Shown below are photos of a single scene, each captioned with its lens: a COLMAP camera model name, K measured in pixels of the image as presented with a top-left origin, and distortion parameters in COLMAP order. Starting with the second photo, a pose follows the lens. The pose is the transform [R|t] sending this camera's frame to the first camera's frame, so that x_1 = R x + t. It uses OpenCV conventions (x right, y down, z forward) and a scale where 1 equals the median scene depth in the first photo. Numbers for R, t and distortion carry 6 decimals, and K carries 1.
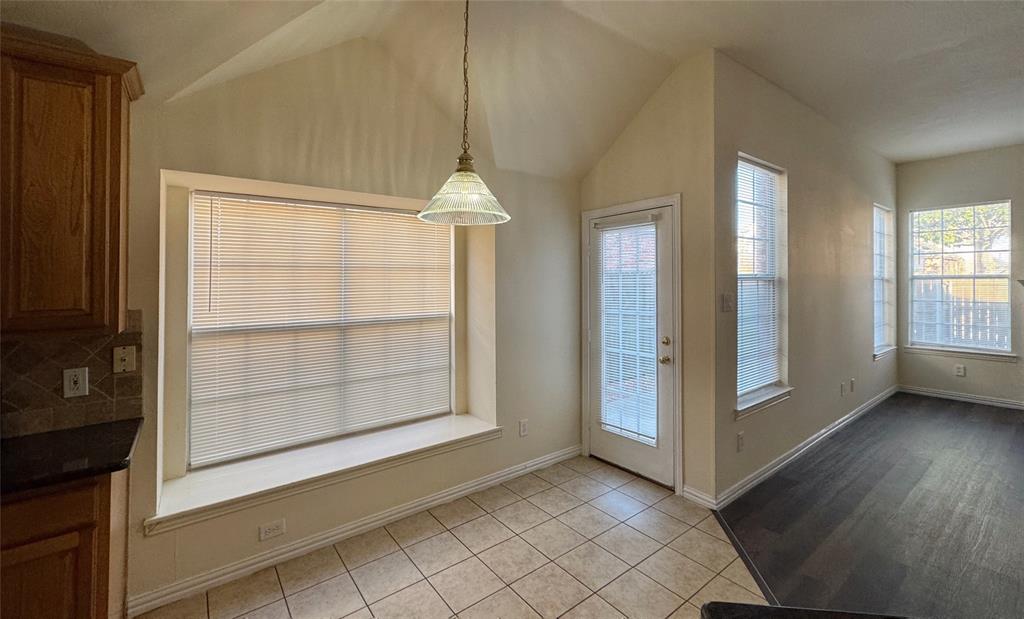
lens RADIAL K [[419.2, 0, 525.1], [0, 419.2, 288.0], [0, 0, 1]] dist [-0.008867, -0.000253]
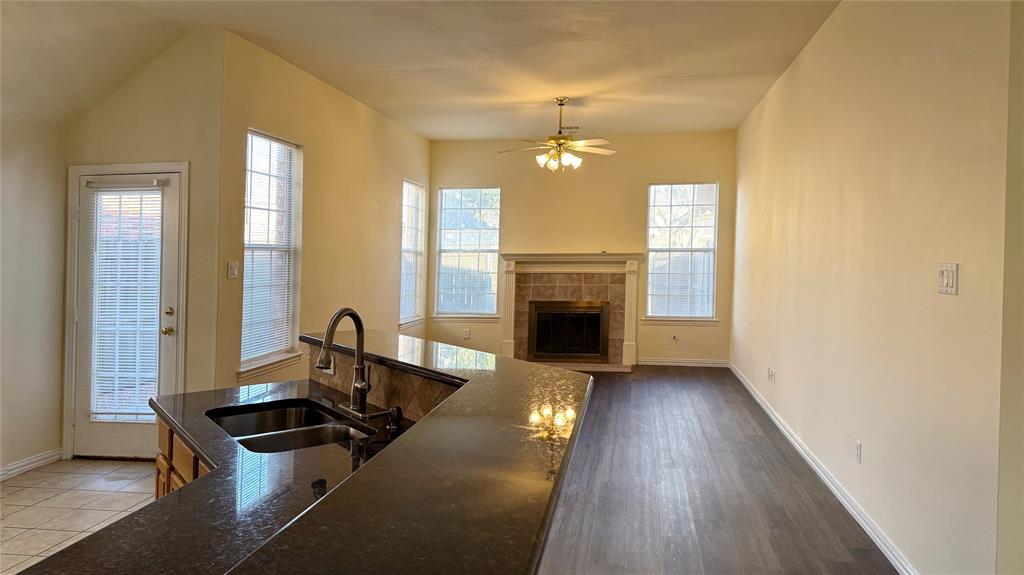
lens RADIAL K [[688.6, 0, 544.9], [0, 688.6, 232.4], [0, 0, 1]] dist [-0.003179, -0.018074]
pose [[0.725094, 0.032119, 0.687900, -0.118479], [0.003292, 0.998739, -0.050103, 0.023264], [-0.688642, 0.038594, 0.724074, -0.672038]]
